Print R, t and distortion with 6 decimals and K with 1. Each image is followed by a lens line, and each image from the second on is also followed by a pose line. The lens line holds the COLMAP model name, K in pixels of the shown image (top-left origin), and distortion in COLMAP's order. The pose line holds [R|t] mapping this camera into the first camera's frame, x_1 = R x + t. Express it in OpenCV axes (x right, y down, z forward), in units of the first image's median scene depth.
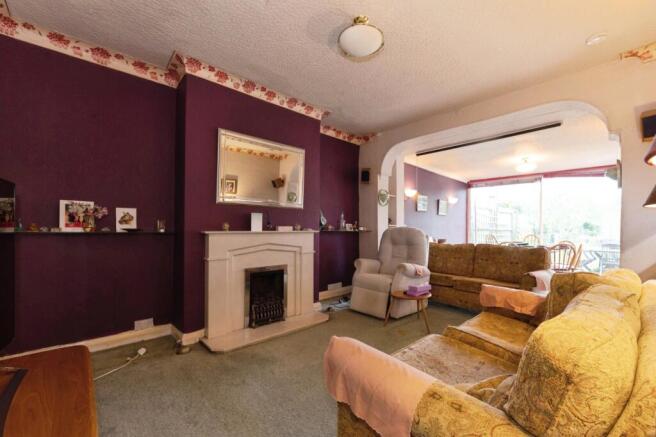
lens RADIAL K [[274.3, 0, 327.9], [0, 274.3, 219.1], [0, 0, 1]] dist [0.002606, -0.000505]
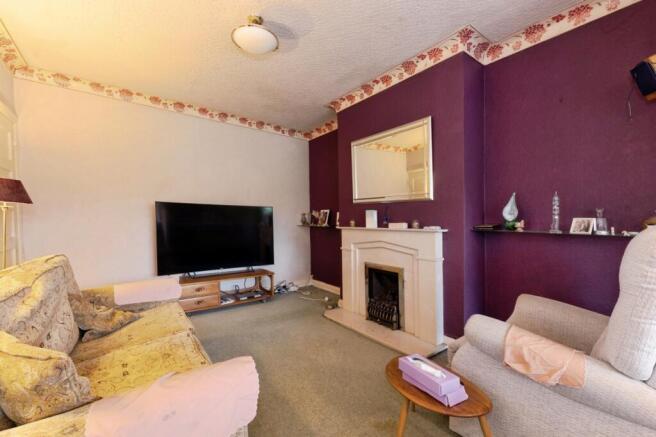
lens RADIAL K [[274.3, 0, 325.7], [0, 274.3, 233.1], [0, 0, 1]] dist [0.002606, -0.000505]
pose [[-0.088676, 0.021471, -0.995829, 0.750963], [0.008546, 0.999747, 0.020795, 0.040444], [0.996024, -0.006666, -0.088837, 0.895283]]
